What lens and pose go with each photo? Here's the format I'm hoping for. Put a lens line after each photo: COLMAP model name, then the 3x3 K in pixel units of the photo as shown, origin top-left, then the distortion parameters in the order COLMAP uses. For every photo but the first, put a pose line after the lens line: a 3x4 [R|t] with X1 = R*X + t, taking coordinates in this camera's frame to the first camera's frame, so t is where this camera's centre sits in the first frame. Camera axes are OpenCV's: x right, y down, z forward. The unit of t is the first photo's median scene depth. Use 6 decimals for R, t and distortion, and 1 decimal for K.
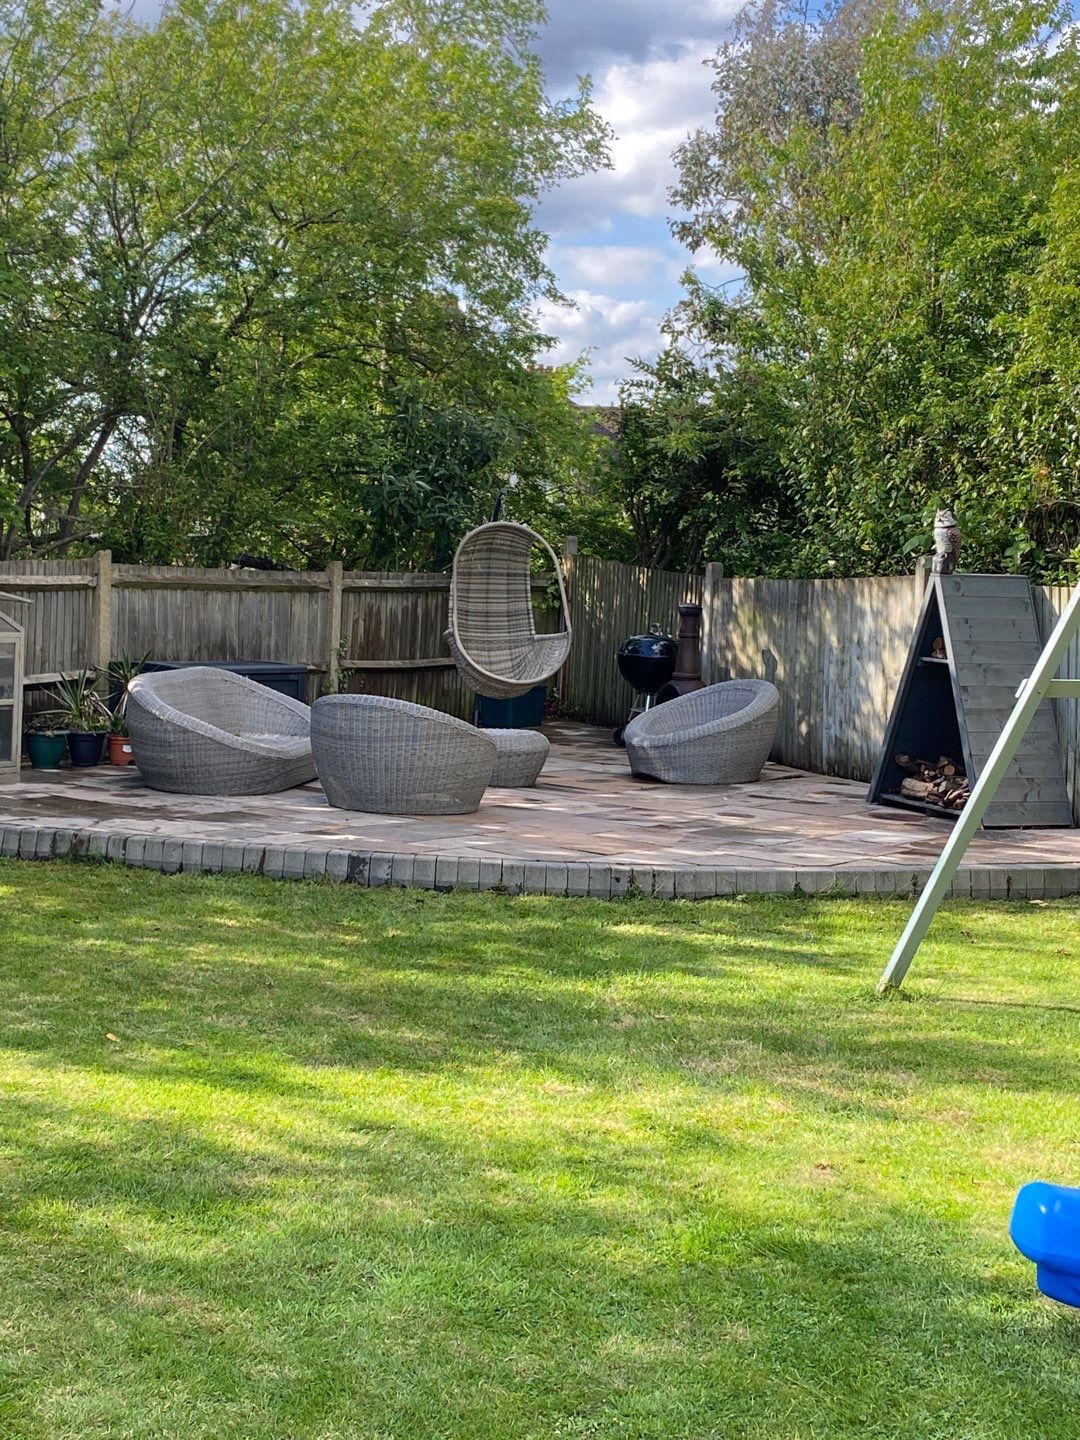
lens RADIAL K [[2371.0, 0, 540.0], [0, 2371.0, 720.0], [0, 0, 1]] dist [0.363615, -2.910898]
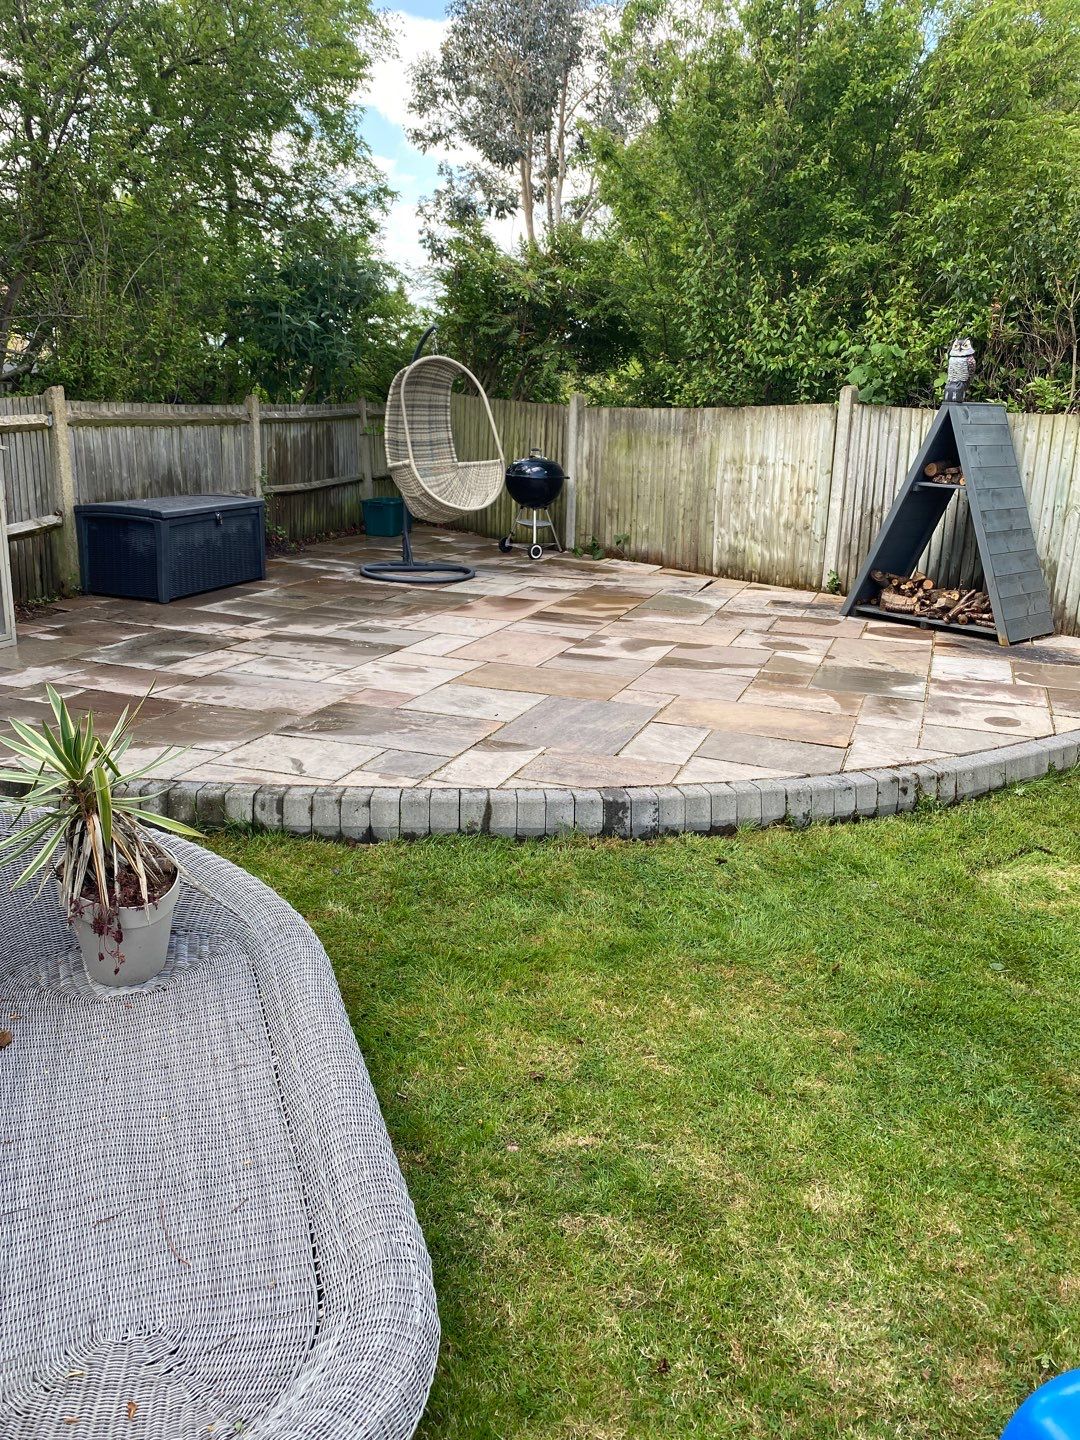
lens RADIAL K [[1109.2, 0, 540.0], [0, 1109.2, 720.0], [0, 0, 1]] dist [0.089262, -0.204359]
pose [[0.945357, -0.099469, 0.310493, -0.149263], [0.029693, 0.974634, 0.221824, -0.034171], [-0.324682, -0.200484, 0.924331, 0.494118]]
